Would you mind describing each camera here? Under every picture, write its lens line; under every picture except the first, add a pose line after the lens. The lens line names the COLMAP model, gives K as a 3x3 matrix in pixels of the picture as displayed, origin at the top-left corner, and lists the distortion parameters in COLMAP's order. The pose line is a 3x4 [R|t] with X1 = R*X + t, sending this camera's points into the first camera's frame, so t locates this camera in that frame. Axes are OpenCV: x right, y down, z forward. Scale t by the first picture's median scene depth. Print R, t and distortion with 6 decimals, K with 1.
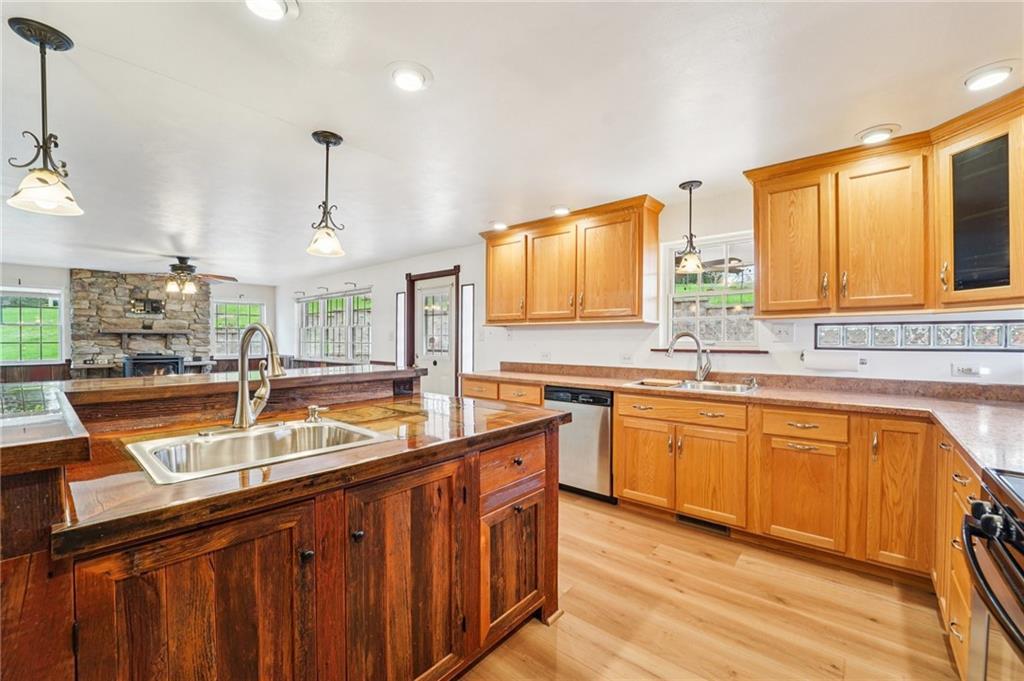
lens RADIAL K [[421.1, 0, 512.5], [0, 421.1, 341.6], [0, 0, 1]] dist [-0.022841, 0.000506]
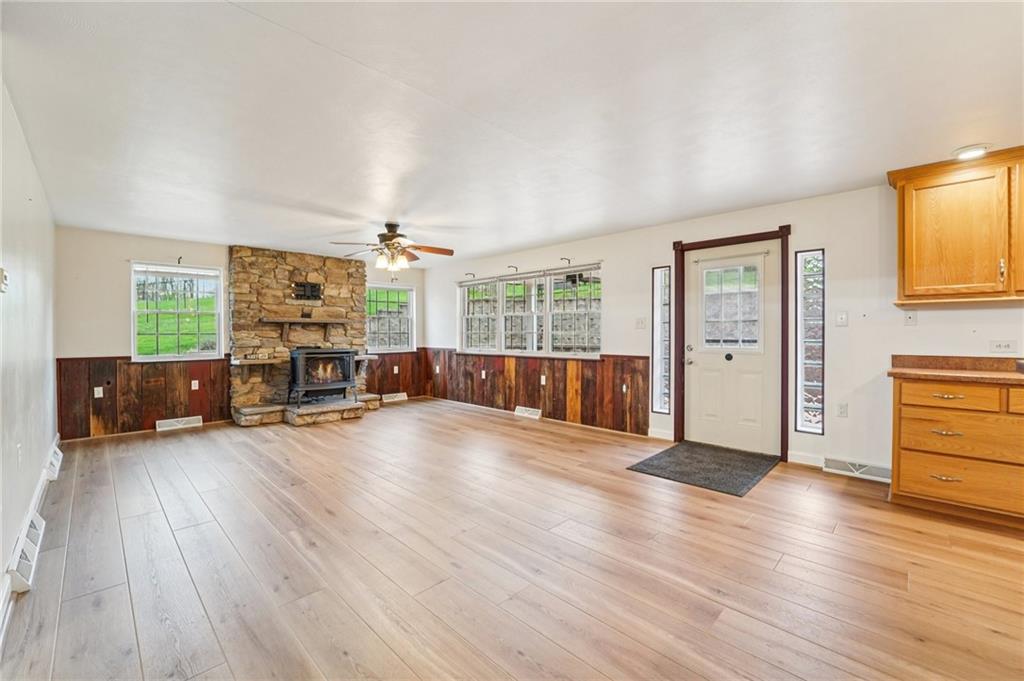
lens RADIAL K [[421.1, 0, 511.5], [0, 421.1, 335.0], [0, 0, 1]] dist [-0.022841, 0.000506]
pose [[0.997917, -0.004685, -0.064348, -0.630244], [0.004697, 0.999989, 0.000036, 0.010932], [0.064347, -0.000338, 0.997928, 0.261931]]
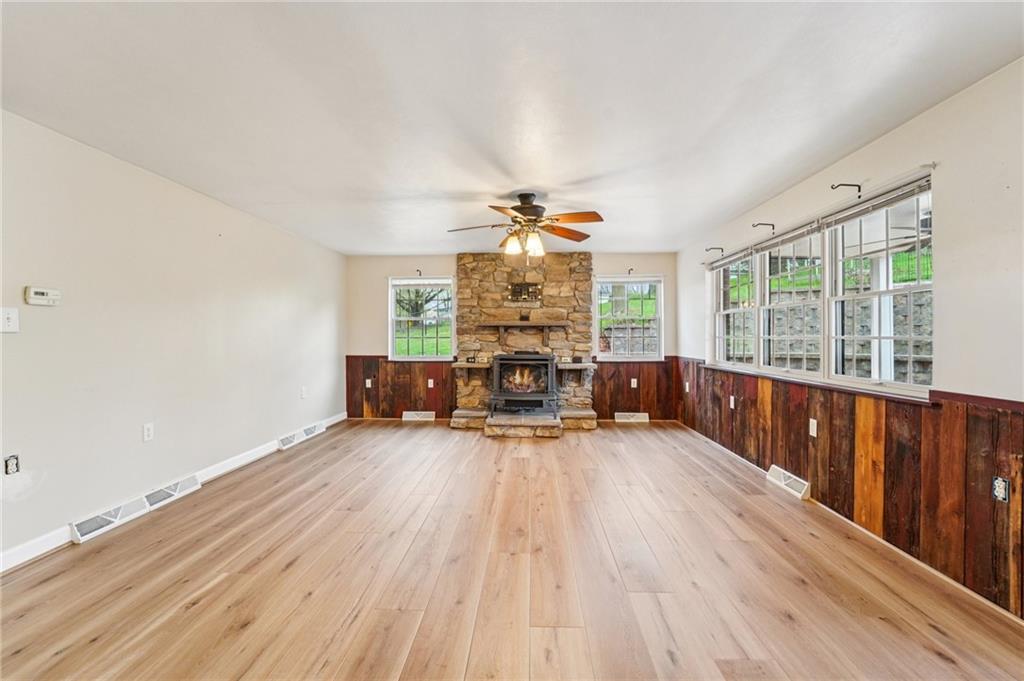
lens RADIAL K [[421.1, 0, 517.8], [0, 421.1, 337.1], [0, 0, 1]] dist [-0.022841, 0.000506]
pose [[0.627245, -0.002242, -0.778819, -0.401855], [-0.001773, 0.999989, -0.004307, 0.007555], [0.778820, 0.004083, 0.627234, 0.745505]]
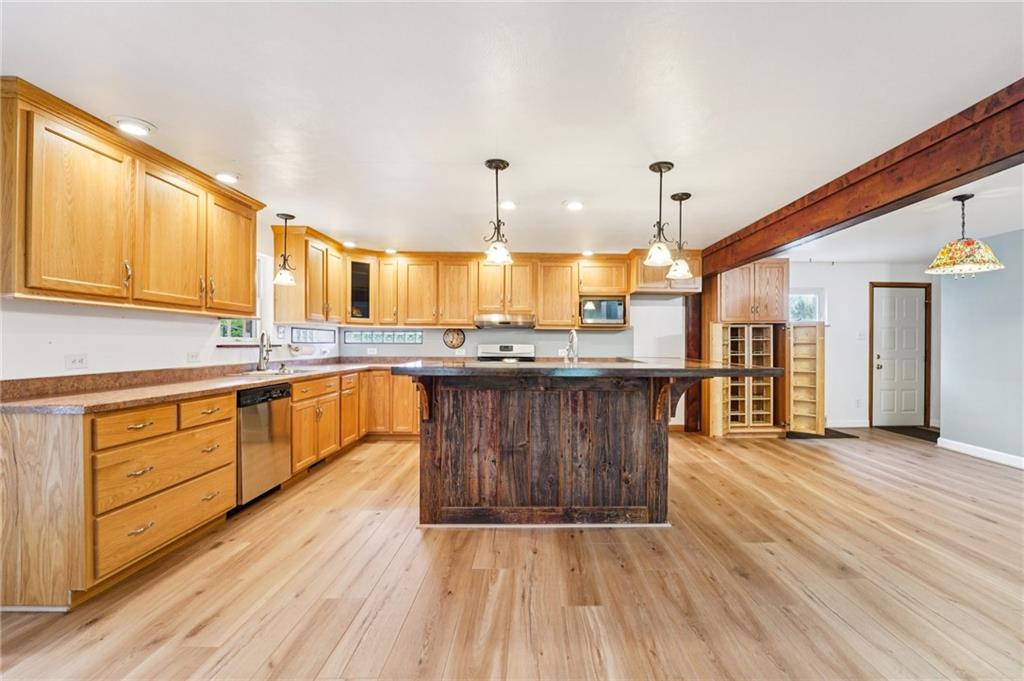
lens RADIAL K [[421.1, 0, 548.0], [0, 421.1, 344.5], [0, 0, 1]] dist [-0.022841, 0.000506]
pose [[-0.674170, -0.005623, 0.738555, -0.698917], [-0.000400, 0.999974, 0.007249, 0.006597], [-0.738576, 0.004591, -0.674154, 0.837522]]
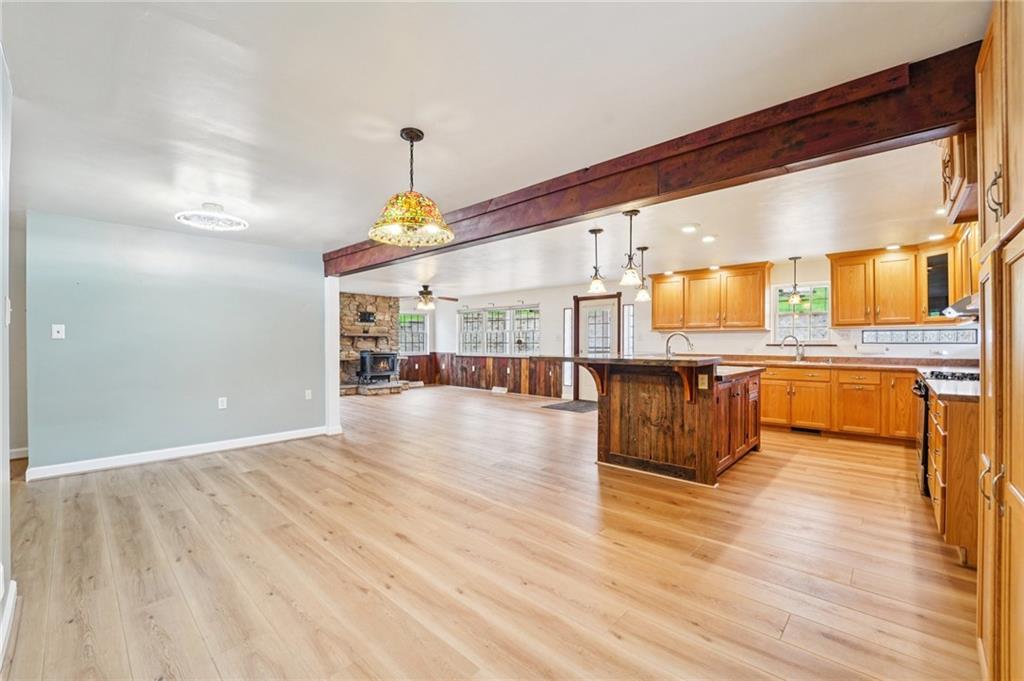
lens RADIAL K [[421.1, 0, 511.7], [0, 421.1, 343.0], [0, 0, 1]] dist [-0.022841, 0.000506]
pose [[0.999353, -0.000368, -0.035955, -0.524213], [0.000186, 0.999987, -0.005068, 0.015602], [0.035956, 0.005058, 0.999341, -0.621540]]
